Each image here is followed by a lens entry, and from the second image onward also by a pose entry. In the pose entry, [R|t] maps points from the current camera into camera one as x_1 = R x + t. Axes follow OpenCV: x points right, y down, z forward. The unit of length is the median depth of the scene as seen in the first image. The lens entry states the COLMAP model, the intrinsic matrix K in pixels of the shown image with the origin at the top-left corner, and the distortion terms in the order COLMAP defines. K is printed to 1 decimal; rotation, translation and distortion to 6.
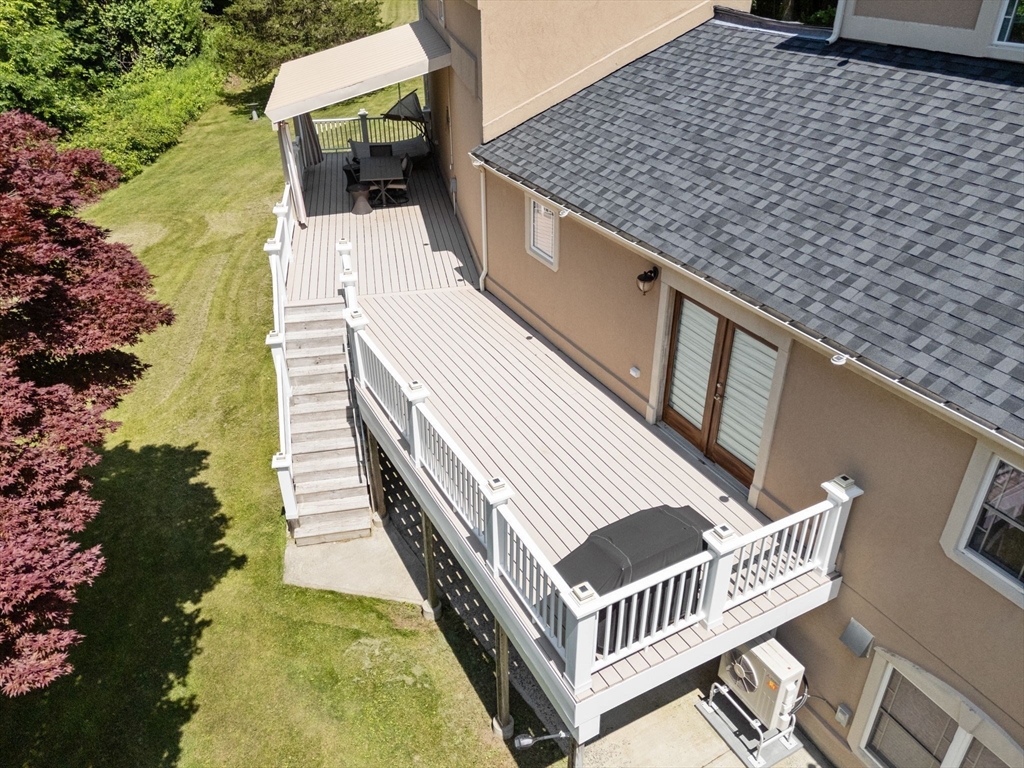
lens RADIAL K [[749.8, 0, 512.0], [0, 749.8, 384.0], [0, 0, 1]] dist [0.066985, -0.055483]
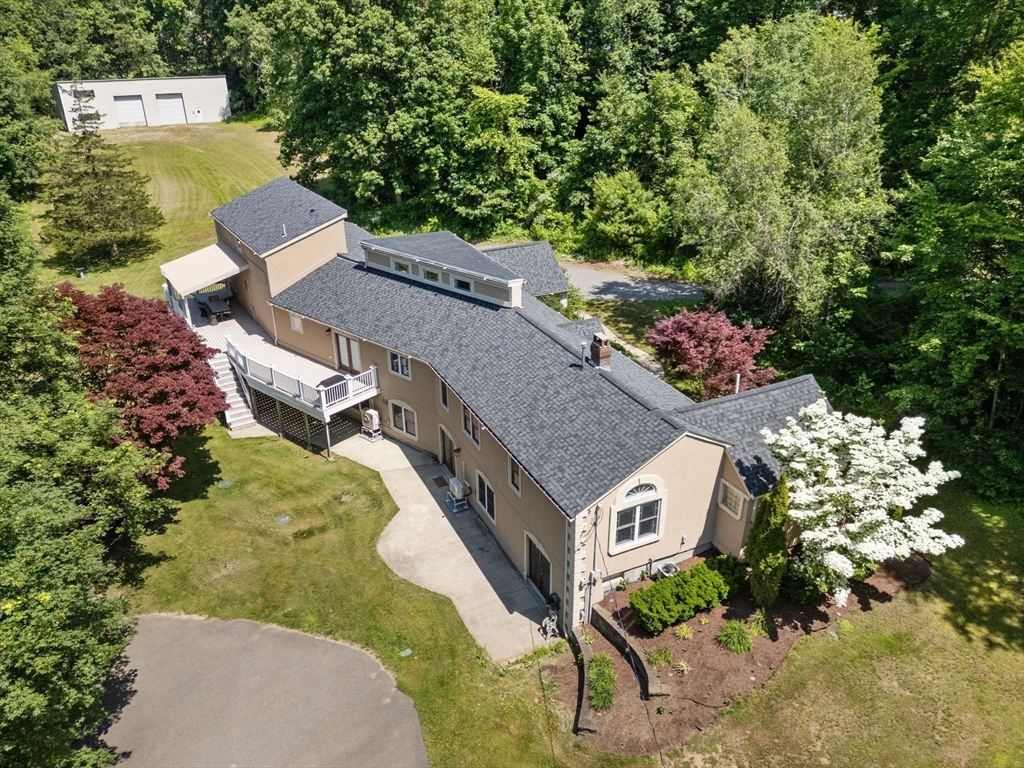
lens RADIAL K [[749.8, 0, 512.0], [0, 749.8, 384.0], [0, 0, 1]] dist [0.066985, -0.055483]
pose [[0.926890, -0.150769, 0.343722, -0.288887], [0.185246, 0.980226, -0.069577, 0.518899], [-0.326435, 0.128163, 0.936491, -2.641669]]
